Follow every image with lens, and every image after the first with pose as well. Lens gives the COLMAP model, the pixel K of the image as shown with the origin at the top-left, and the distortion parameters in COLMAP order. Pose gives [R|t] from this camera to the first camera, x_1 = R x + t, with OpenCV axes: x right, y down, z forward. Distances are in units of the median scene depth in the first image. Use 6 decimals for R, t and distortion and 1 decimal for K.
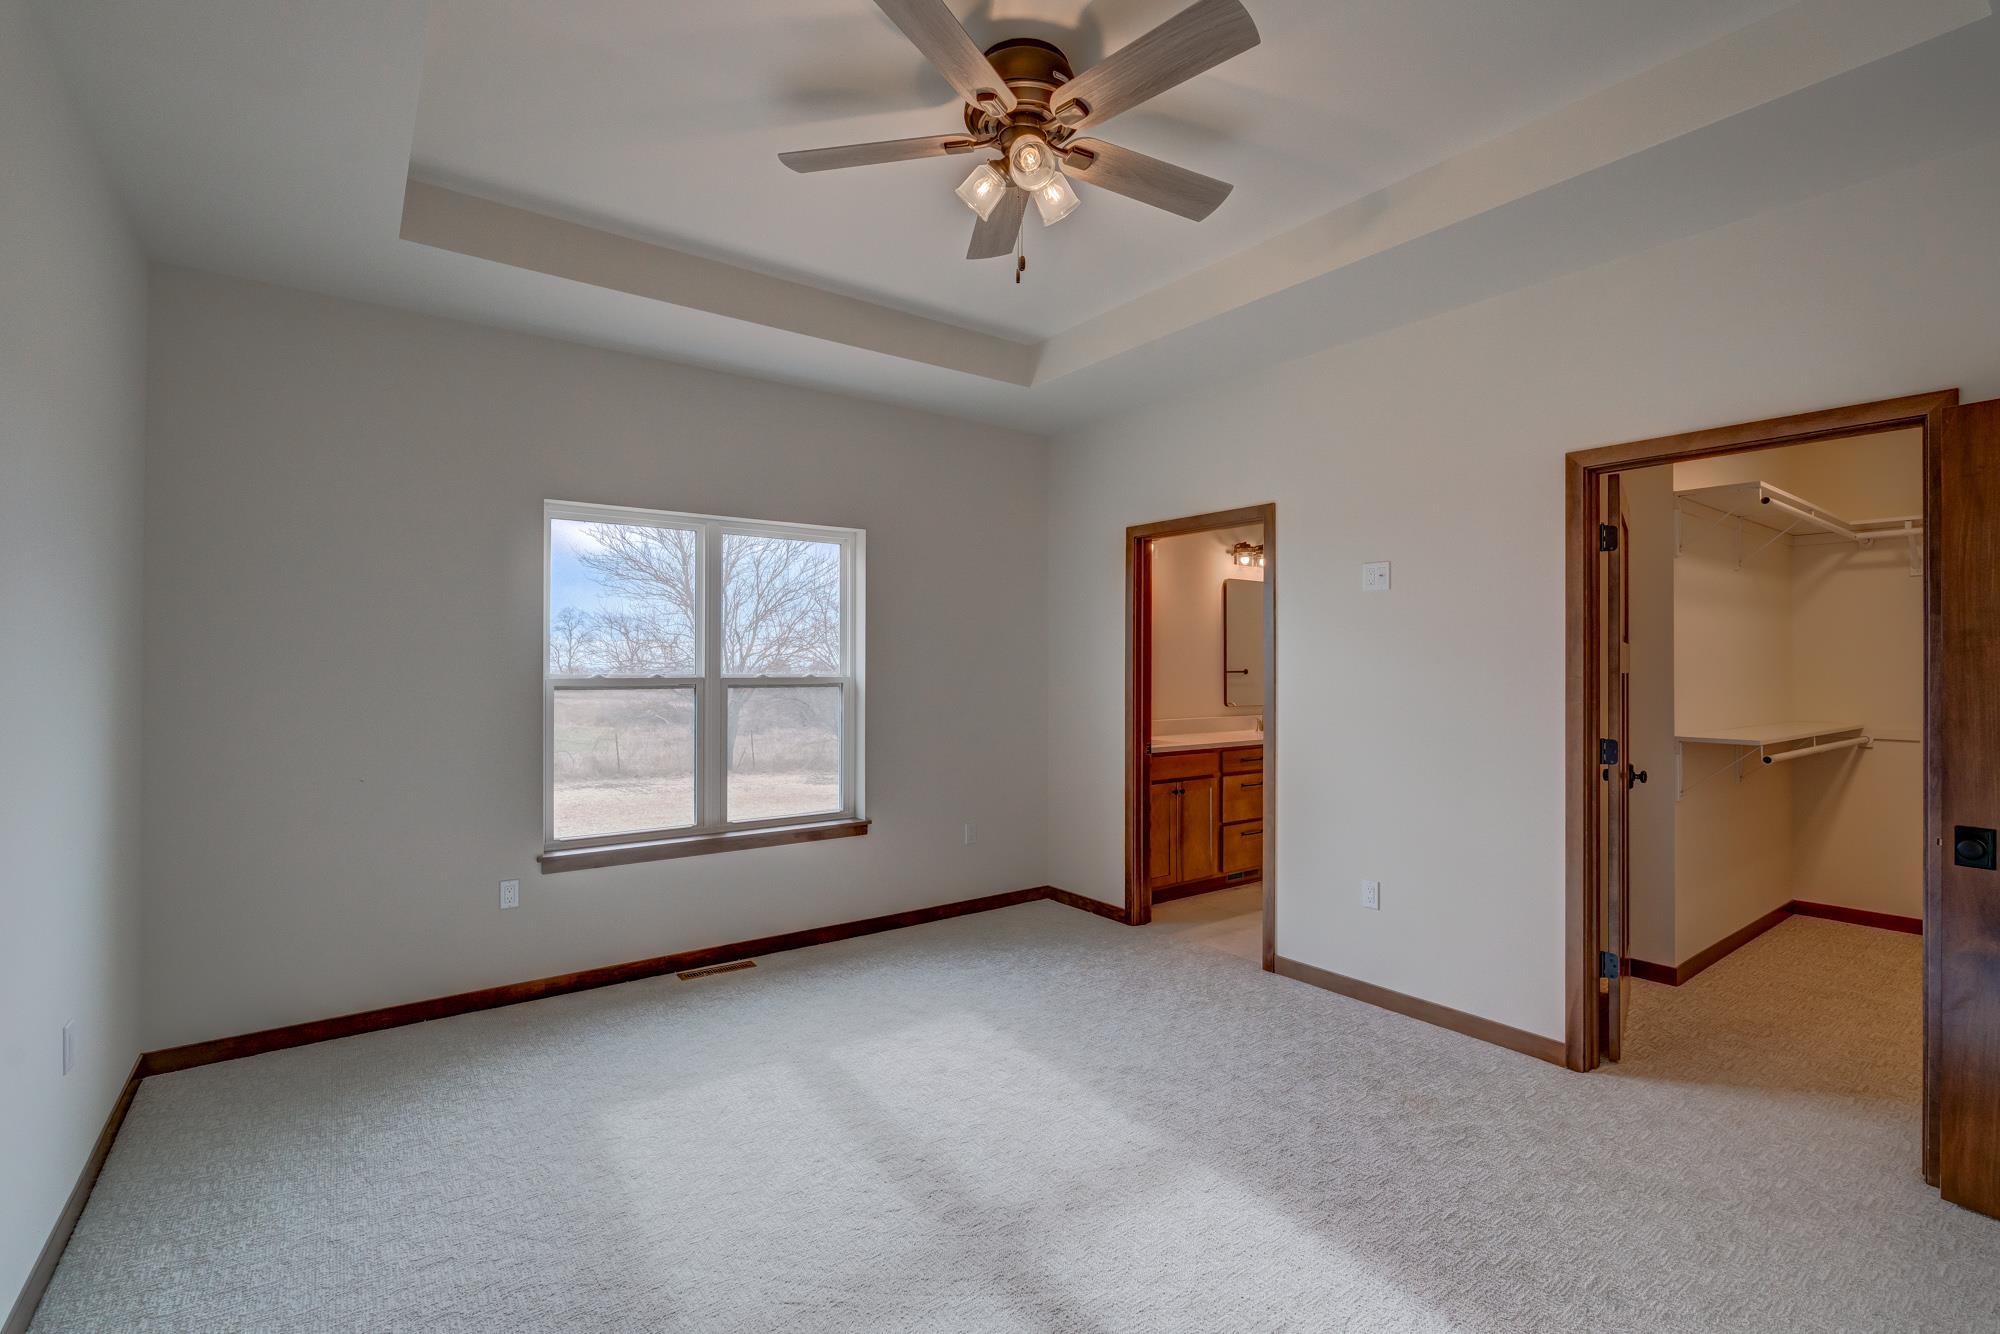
lens RADIAL K [[891.1, 0, 1017.5], [0, 891.1, 662.0], [0, 0, 1]] dist [-0.000219, 0.000359]
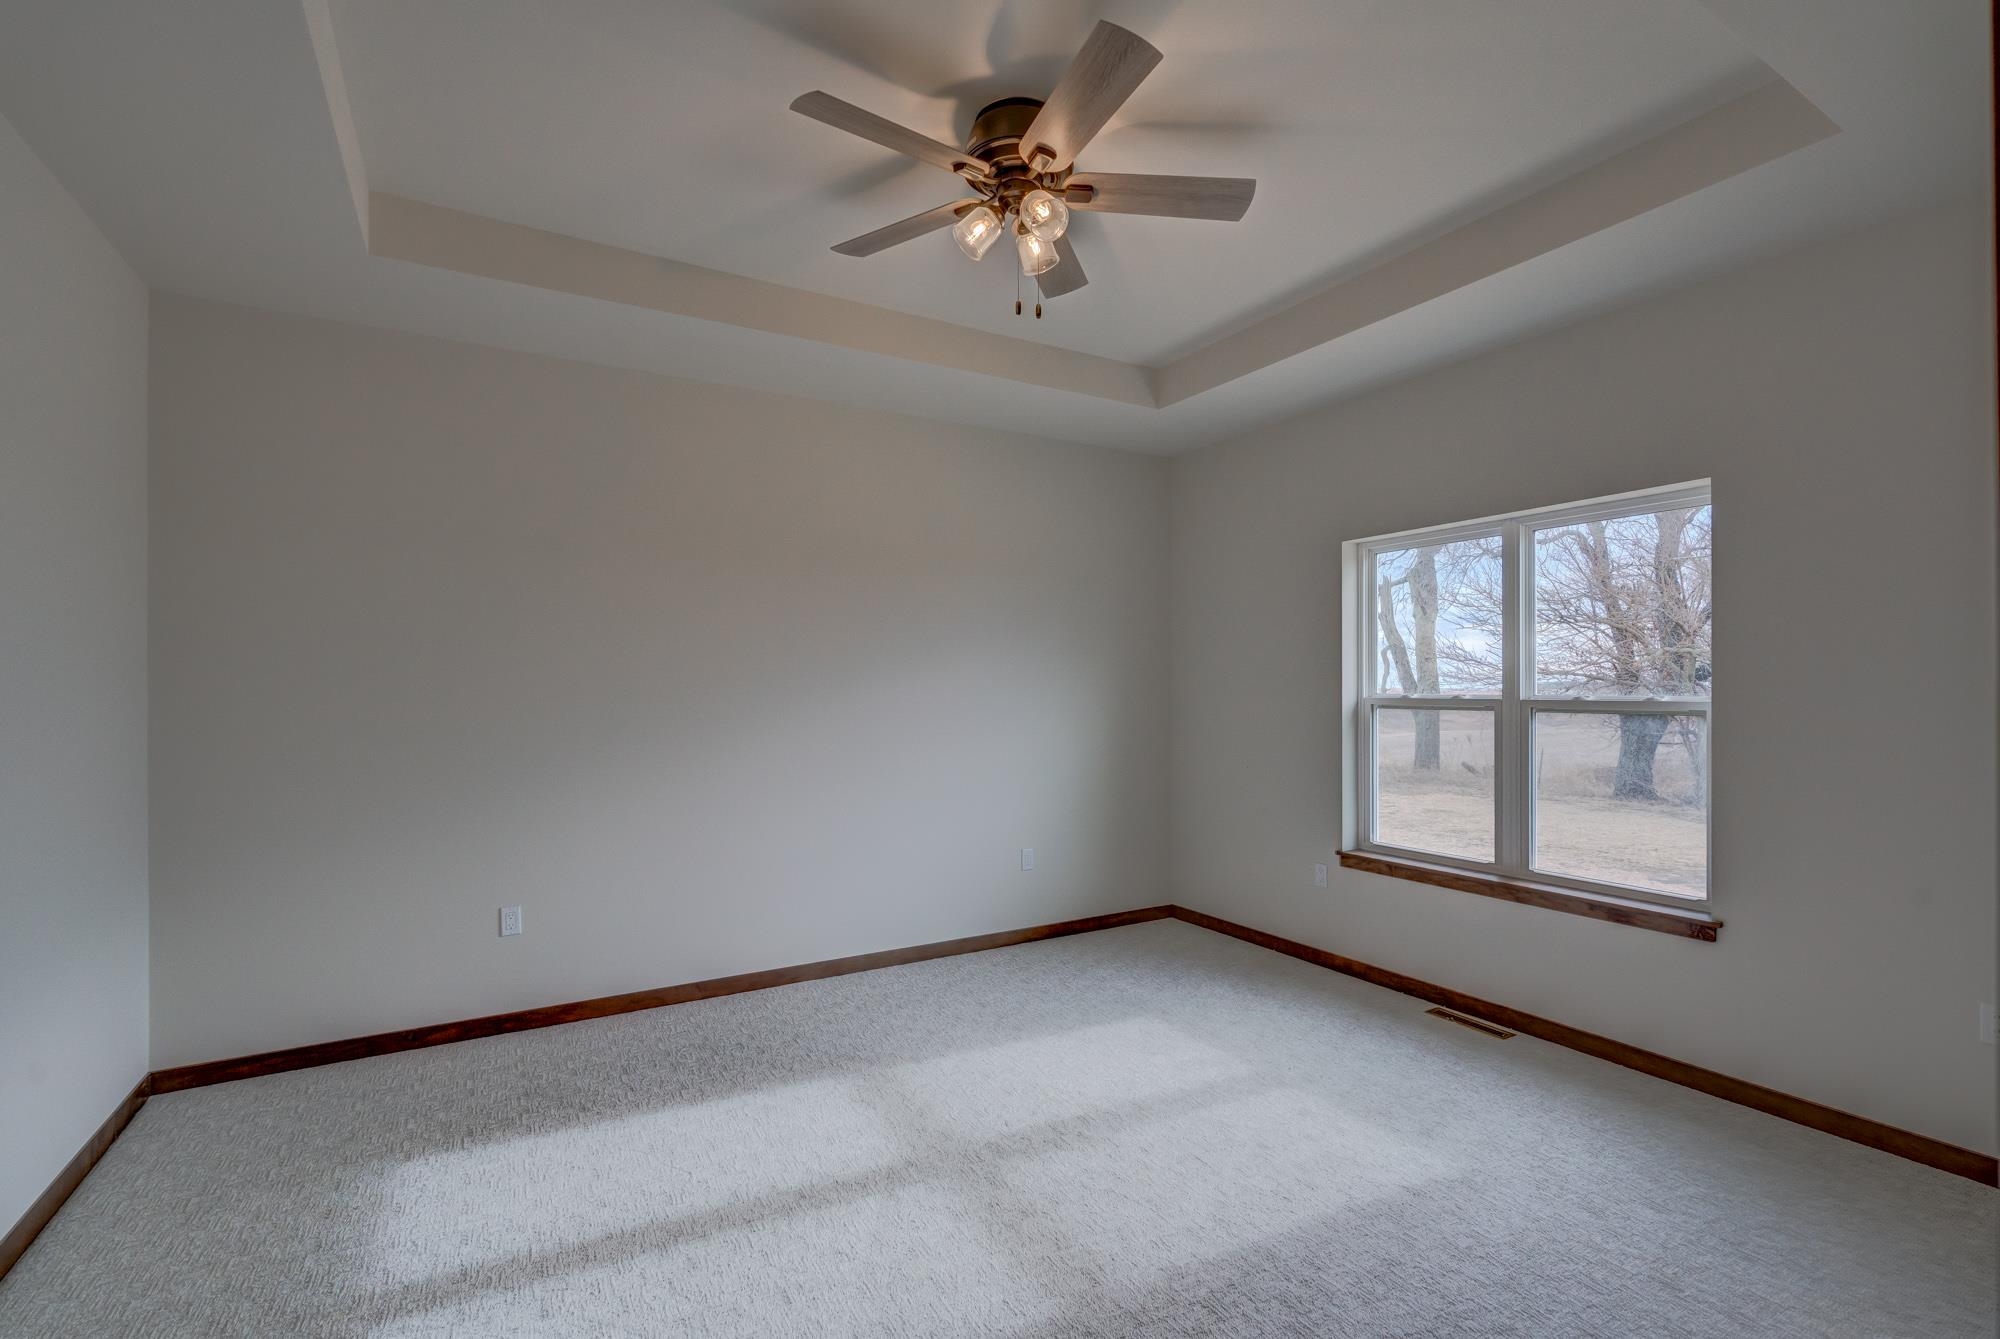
lens RADIAL K [[894.4, 0, 1005.2], [0, 894.4, 684.3], [0, 0, 1]] dist [-0.002106, 0.000448]
pose [[-0.111987, -0.007864, -0.993679, 0.605599], [0.007211, 0.999936, -0.008726, 0.006554], [0.993684, -0.008142, -0.111923, 0.624855]]
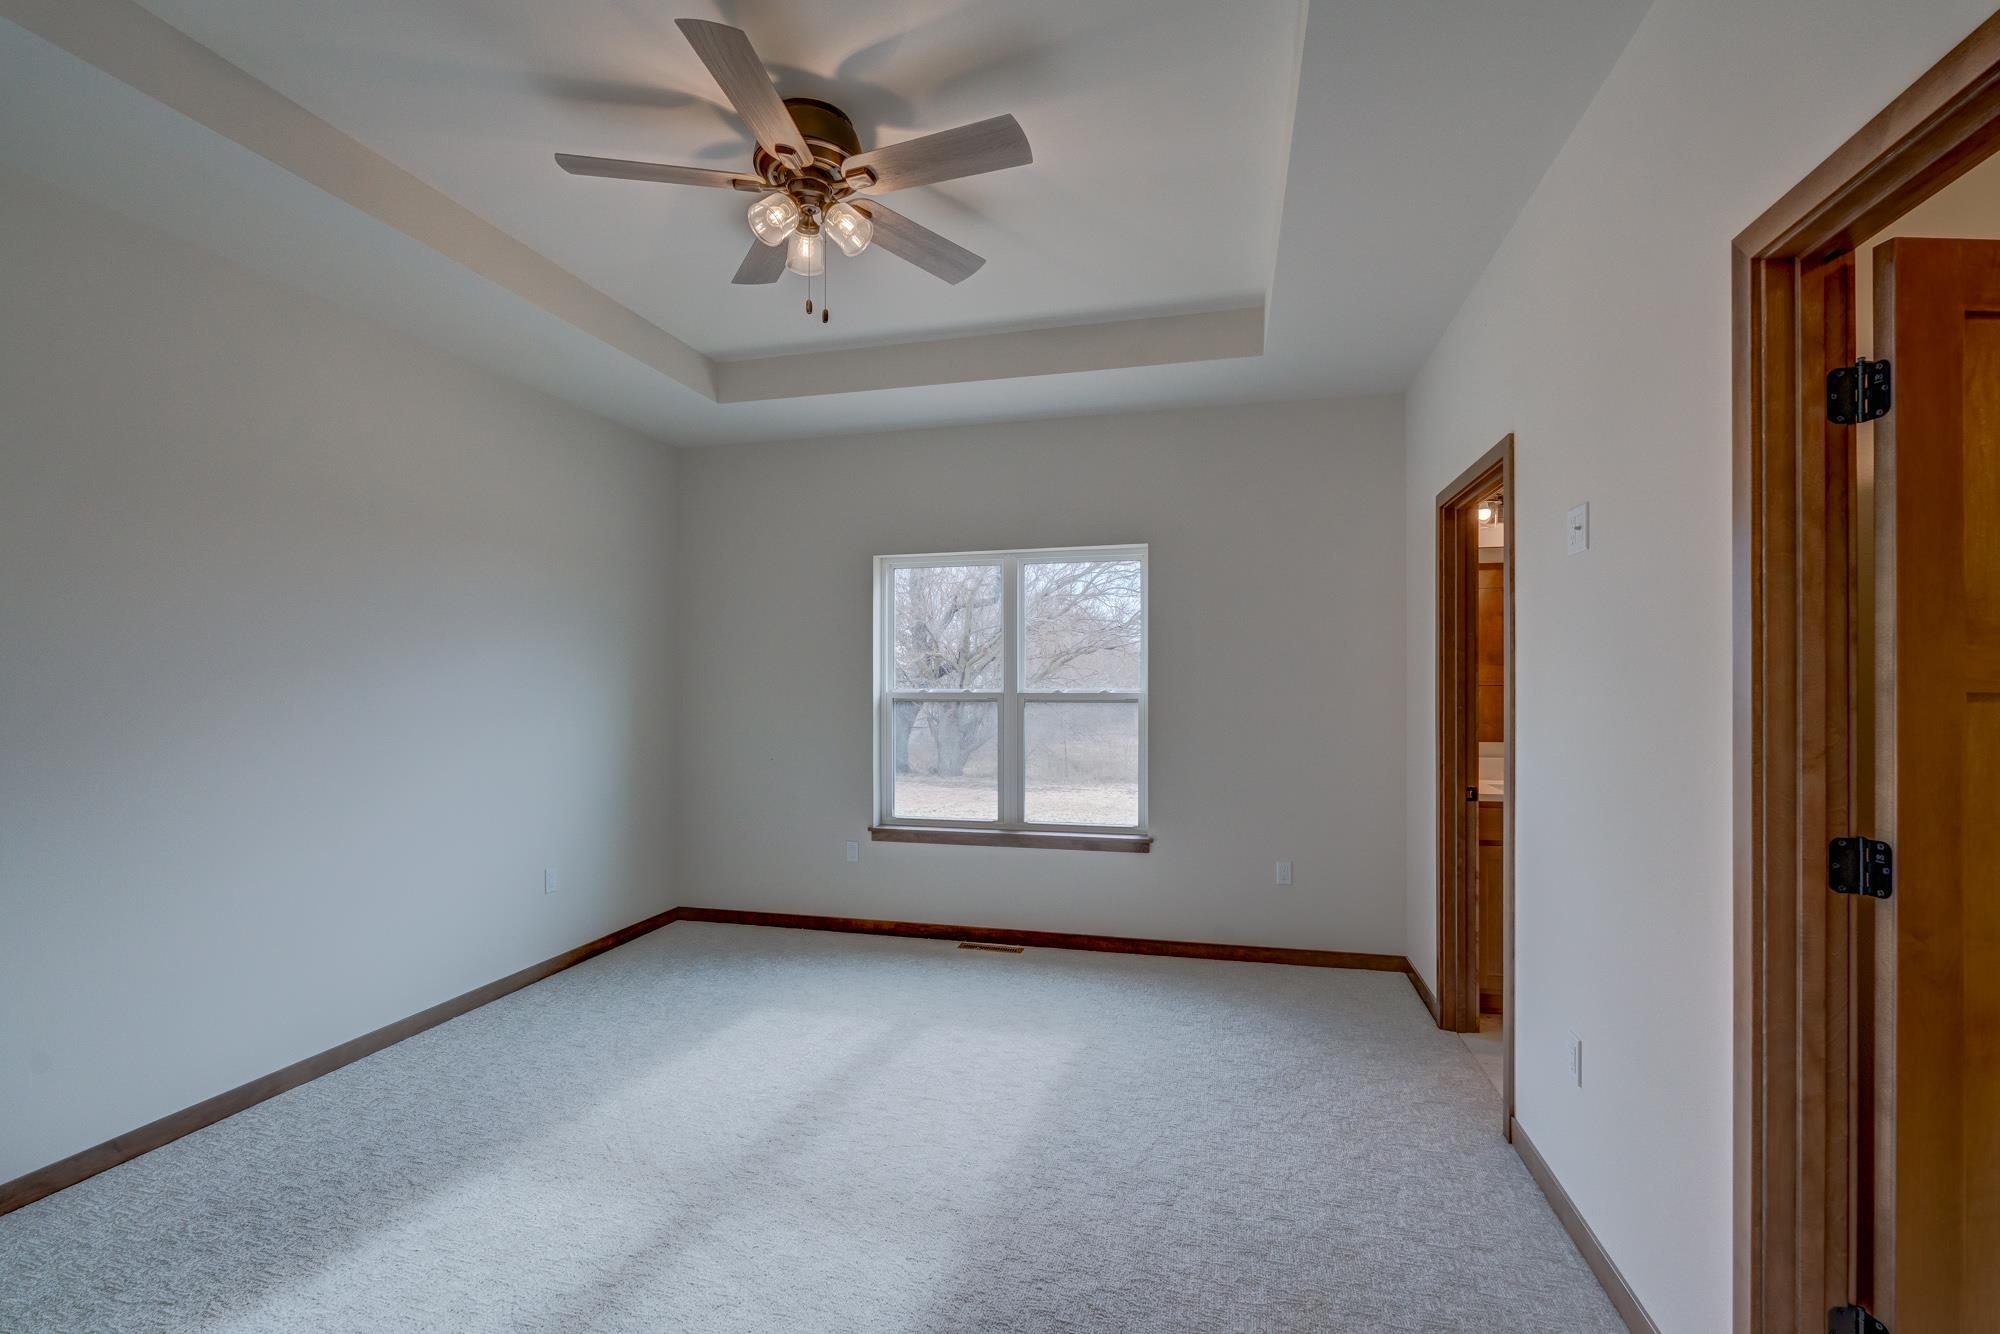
lens RADIAL K [[894.4, 0, 1005.2], [0, 894.4, 681.8], [0, 0, 1]] dist [-0.002106, 0.000448]
pose [[0.627528, -0.005200, -0.778576, 0.561532], [0.008148, 0.999967, -0.000112, 0.002963], [0.778551, -0.006274, 0.627550, 0.287392]]
